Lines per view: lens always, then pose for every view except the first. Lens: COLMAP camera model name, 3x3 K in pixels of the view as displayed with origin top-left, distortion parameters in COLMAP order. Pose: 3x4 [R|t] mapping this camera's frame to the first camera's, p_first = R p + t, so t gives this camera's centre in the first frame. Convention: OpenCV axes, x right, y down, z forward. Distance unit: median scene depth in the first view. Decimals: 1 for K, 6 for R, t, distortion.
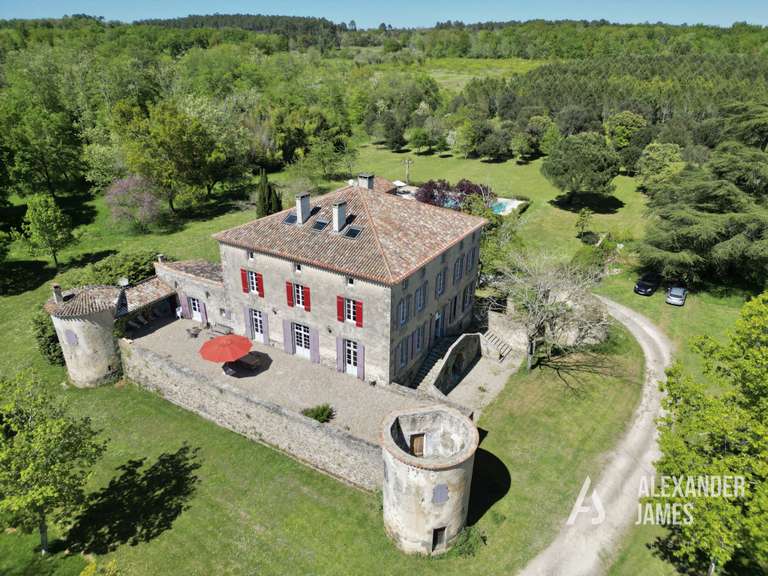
lens RADIAL K [[556.4, 0, 383.0], [0, 556.4, 288.5], [0, 0, 1]] dist [-0.002956, -0.001395]
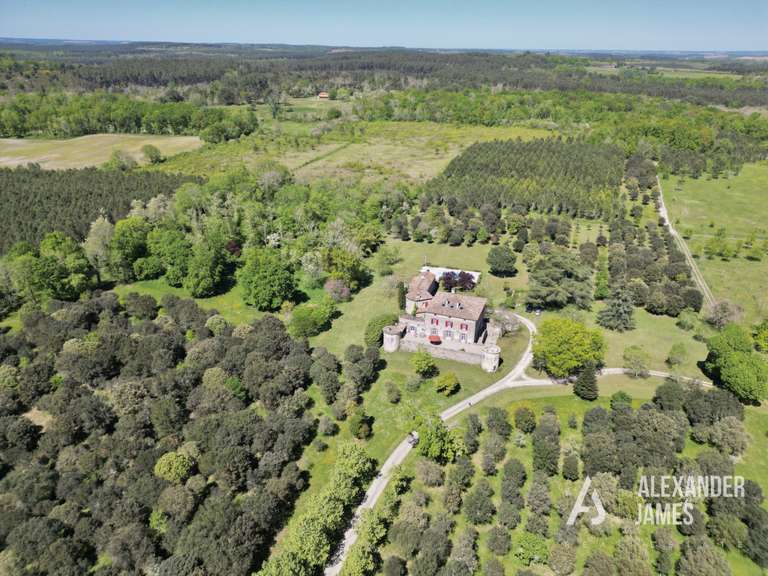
lens RADIAL K [[556.4, 0, 384.7], [0, 556.4, 287.7], [0, 0, 1]] dist [-0.002956, -0.001395]
pose [[0.981394, -0.078781, 0.175097, -0.958807], [0.079545, 0.996828, 0.002663, -0.221602], [-0.174751, 0.011315, 0.984548, -2.159699]]
